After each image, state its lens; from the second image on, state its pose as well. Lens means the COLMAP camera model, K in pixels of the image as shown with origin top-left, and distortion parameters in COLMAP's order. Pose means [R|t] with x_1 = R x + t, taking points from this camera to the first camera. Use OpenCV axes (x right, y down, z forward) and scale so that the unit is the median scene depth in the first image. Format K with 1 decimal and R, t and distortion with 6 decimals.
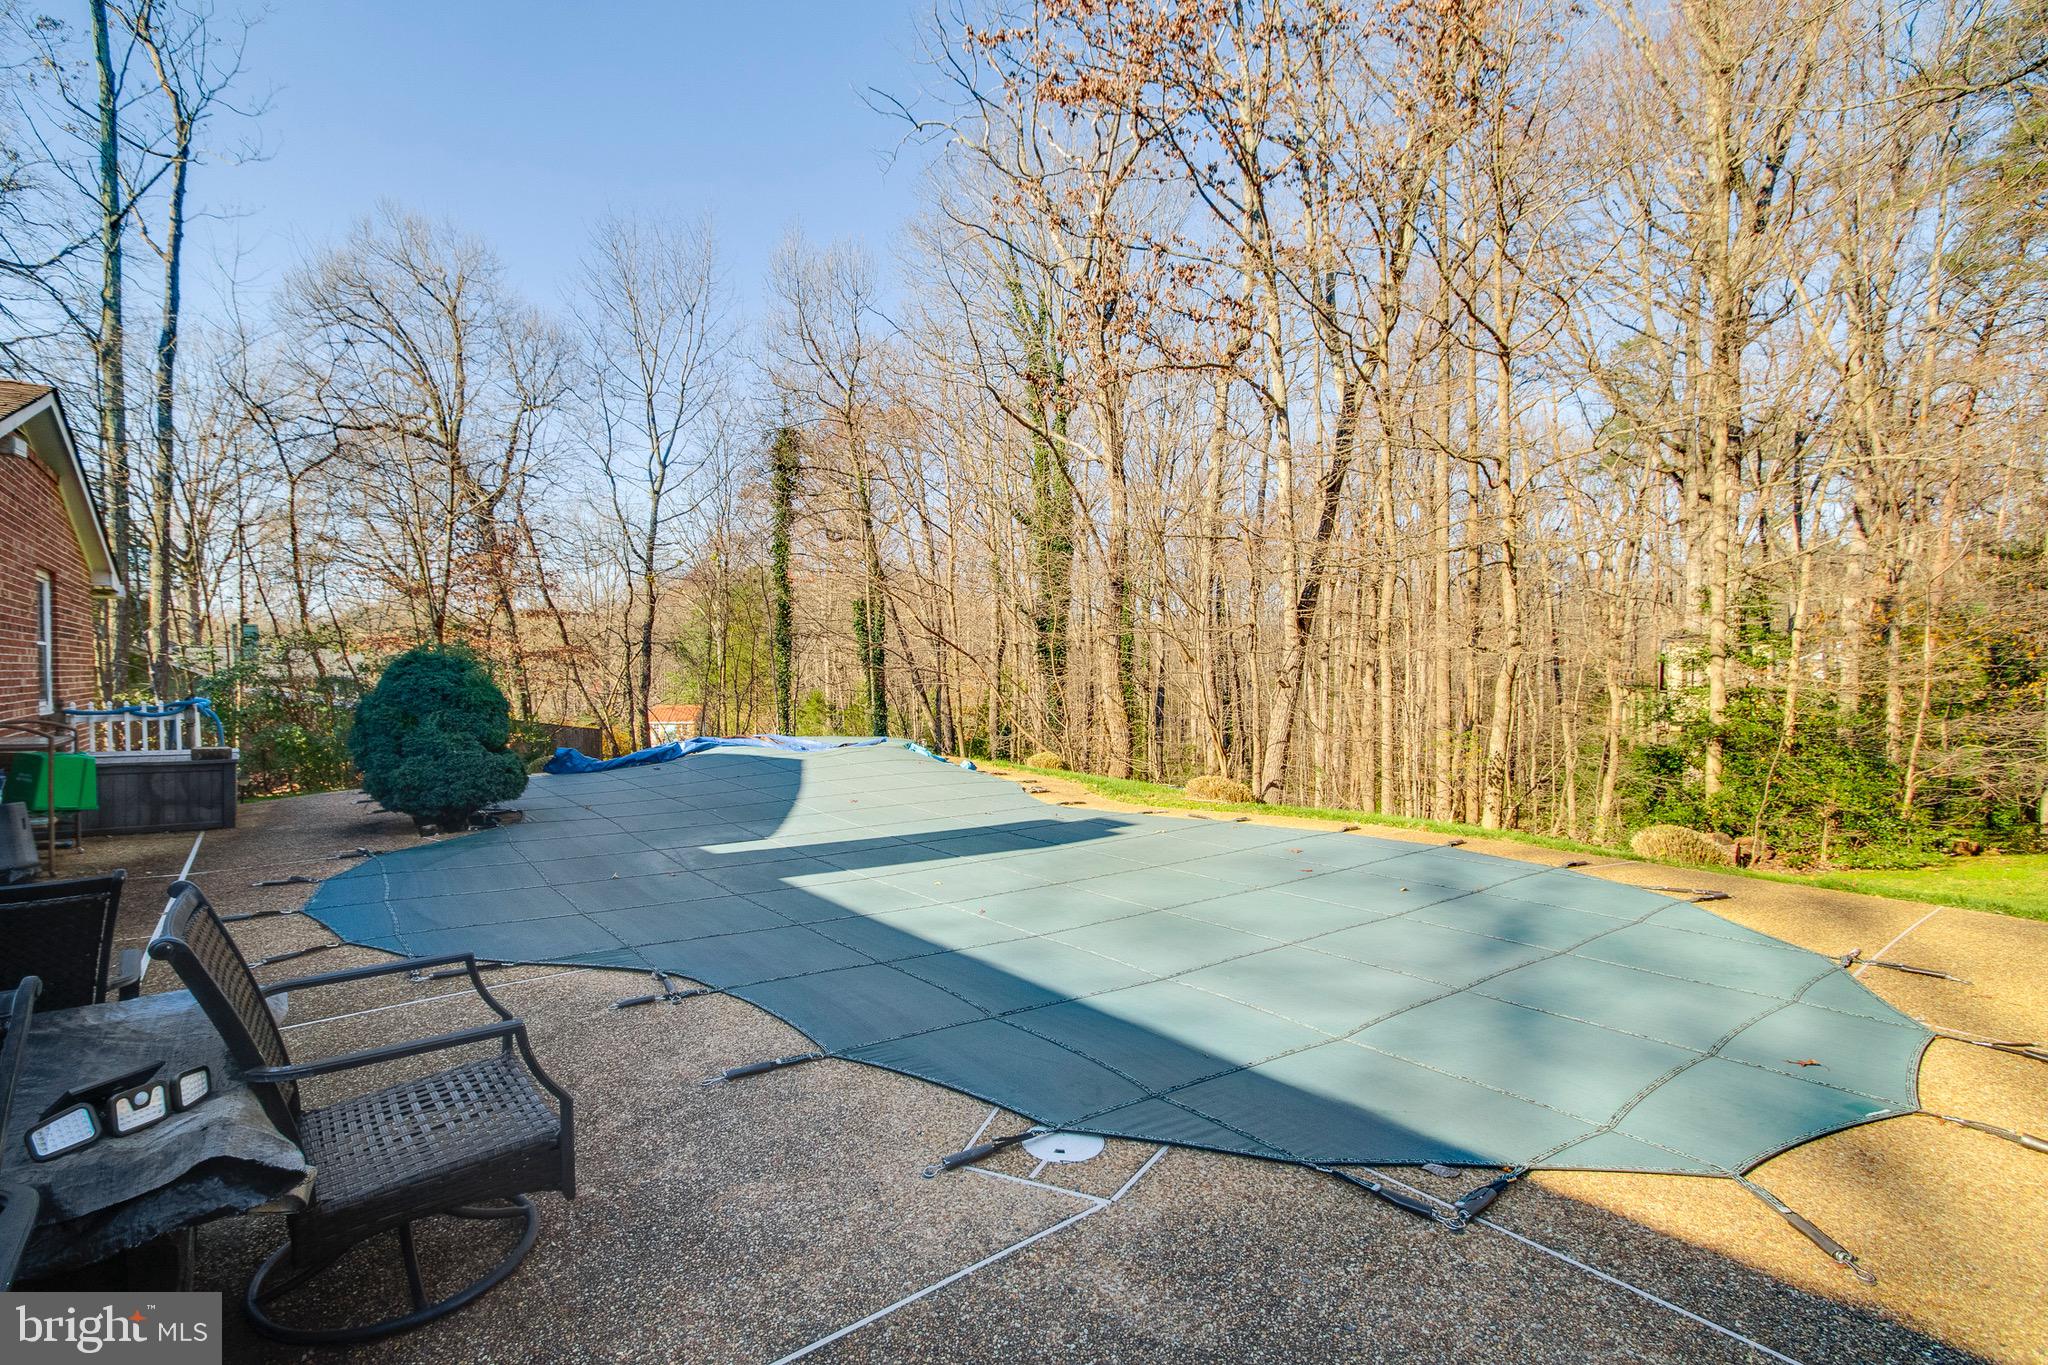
lens RADIAL K [[955.7, 0, 1014.3], [0, 955.7, 698.8], [0, 0, 1]] dist [-0.008427, 0.001187]
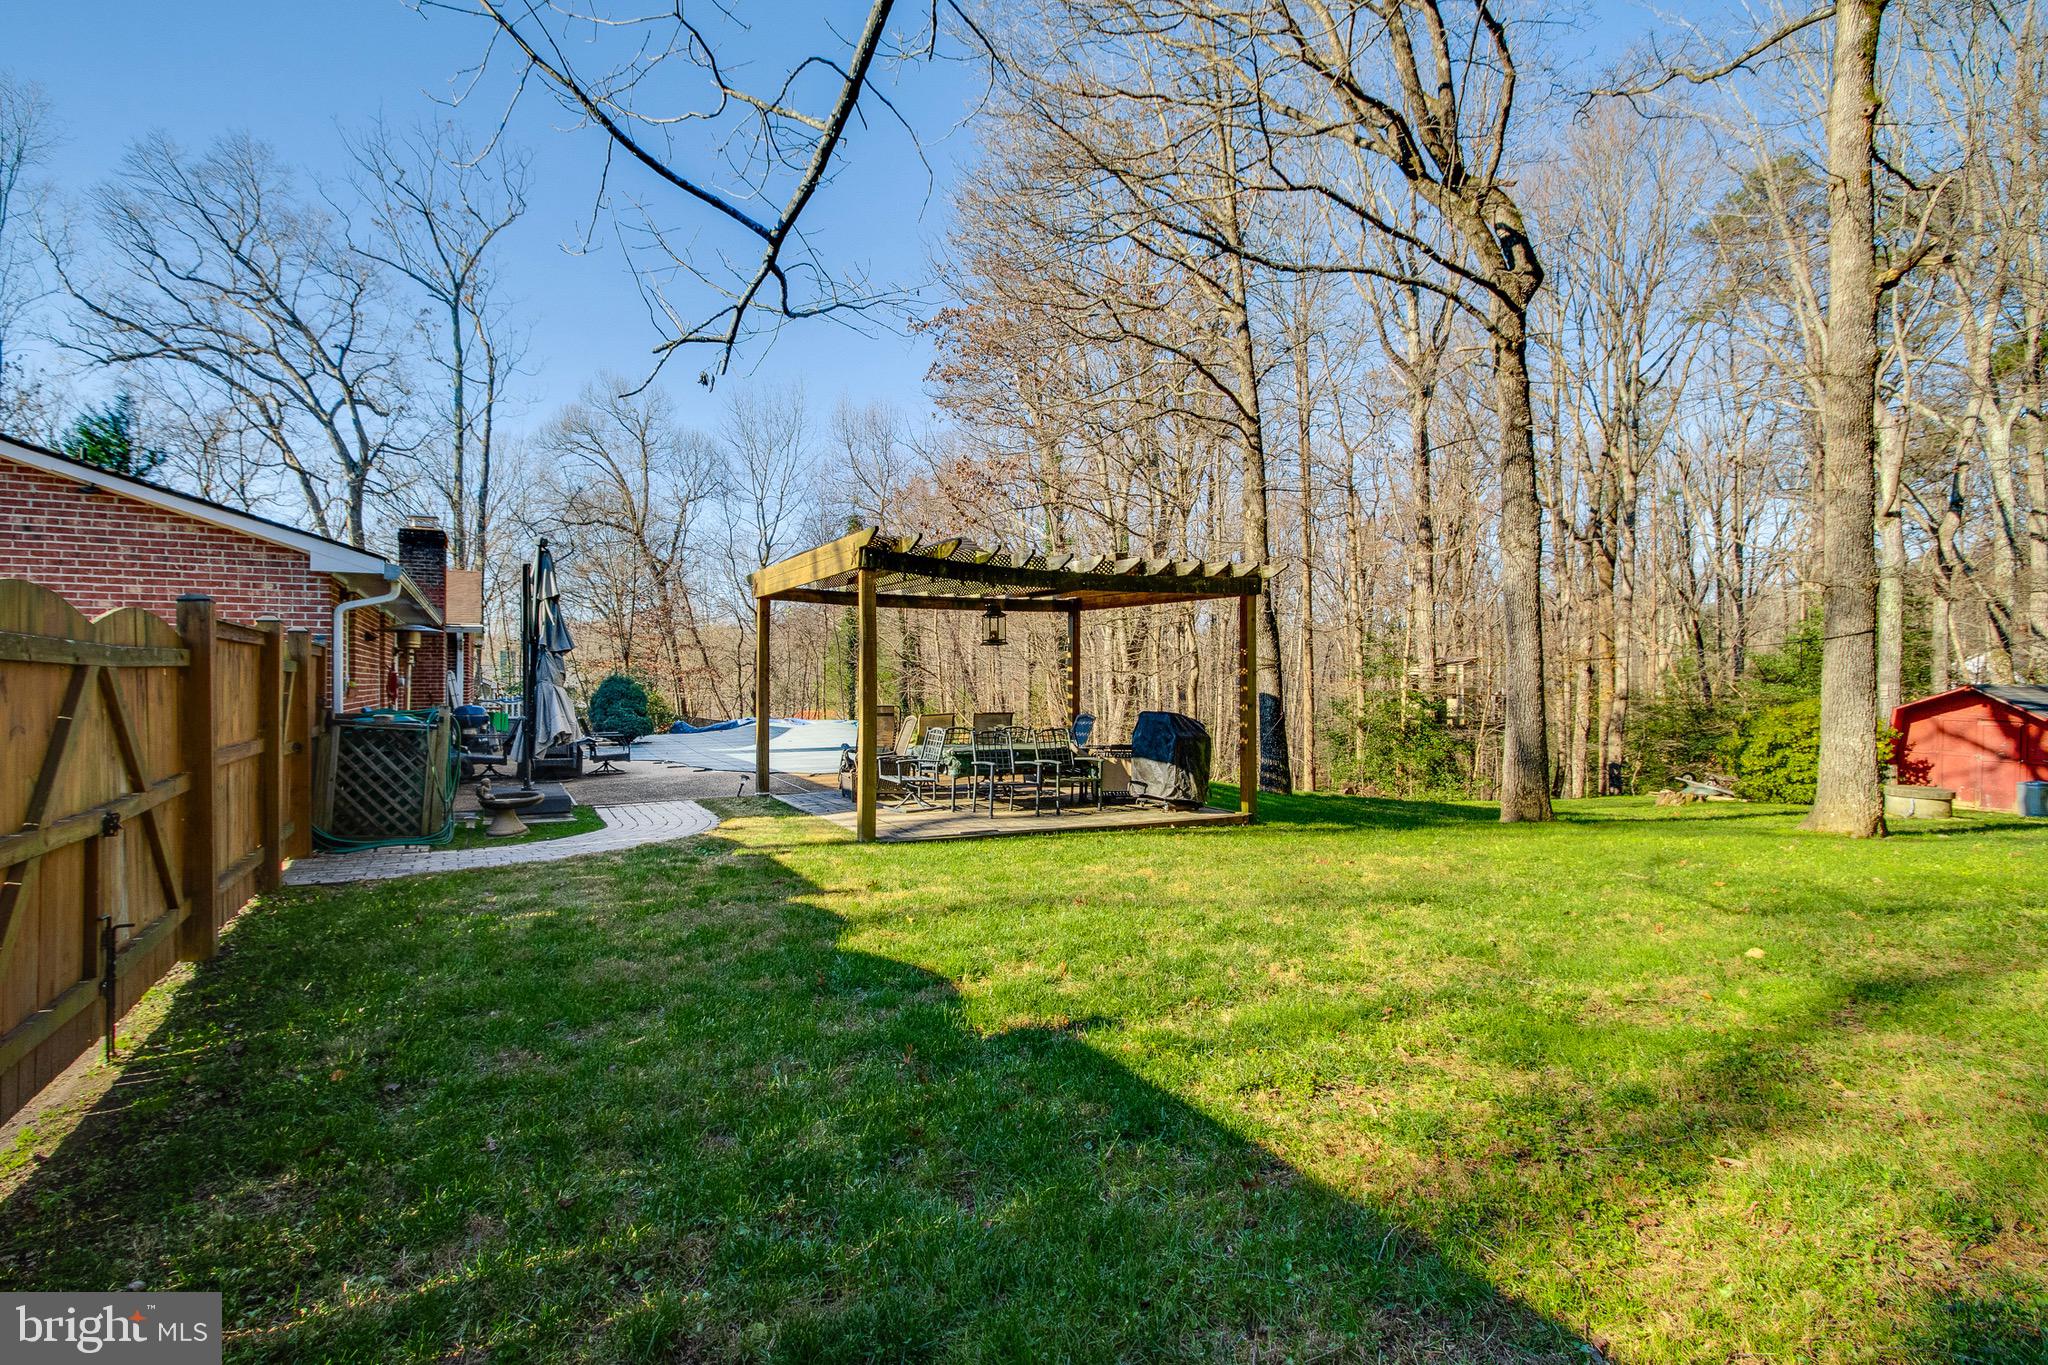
lens RADIAL K [[955.7, 0, 1014.3], [0, 955.7, 698.8], [0, 0, 1]] dist [-0.008427, 0.001187]
pose [[0.986716, 0.006530, -0.162326, 0.337908], [-0.009307, 0.999823, -0.016351, 0.017428], [0.162191, 0.017644, 0.986602, -0.536167]]
